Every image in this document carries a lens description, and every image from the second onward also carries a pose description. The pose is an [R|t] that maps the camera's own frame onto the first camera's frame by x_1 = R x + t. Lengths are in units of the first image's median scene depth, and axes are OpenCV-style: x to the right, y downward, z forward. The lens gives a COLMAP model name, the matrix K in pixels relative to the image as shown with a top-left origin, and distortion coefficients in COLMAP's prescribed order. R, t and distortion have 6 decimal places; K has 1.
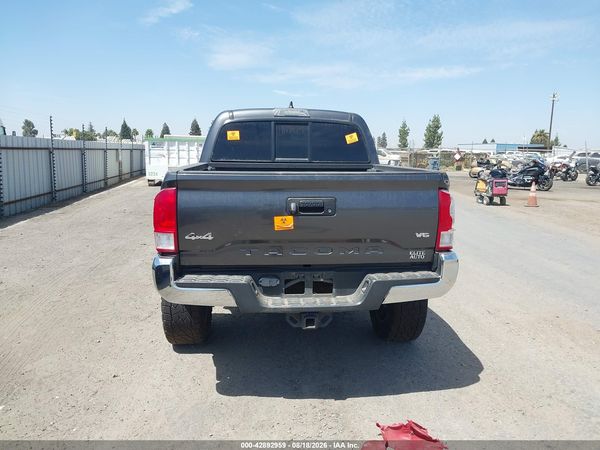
lens RADIAL K [[469.2, 0, 305.7], [0, 469.2, 232.6], [0, 0, 1]] dist [0.042210, -0.075965]
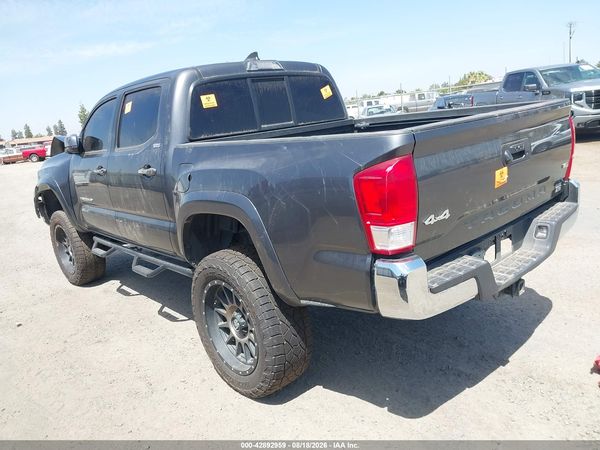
lens RADIAL K [[474.8, 0, 298.7], [0, 474.8, 233.6], [0, 0, 1]] dist [0.004329, -0.016523]
pose [[0.798751, -0.247356, 0.548463, -0.494135], [0.224175, 0.968296, 0.110224, -0.058309], [-0.558339, 0.034910, 0.828878, 0.323122]]
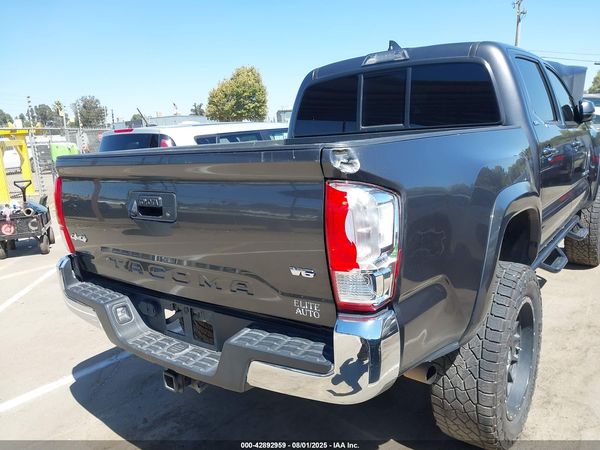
lens RADIAL K [[474.8, 0, 298.7], [0, 474.8, 233.6], [0, 0, 1]] dist [0.004329, -0.016523]
pose [[0.730398, 0.080507, -0.678260, 0.372062], [-0.041079, 0.996409, 0.074033, -0.046343], [0.681785, -0.026211, 0.731083, 0.408959]]
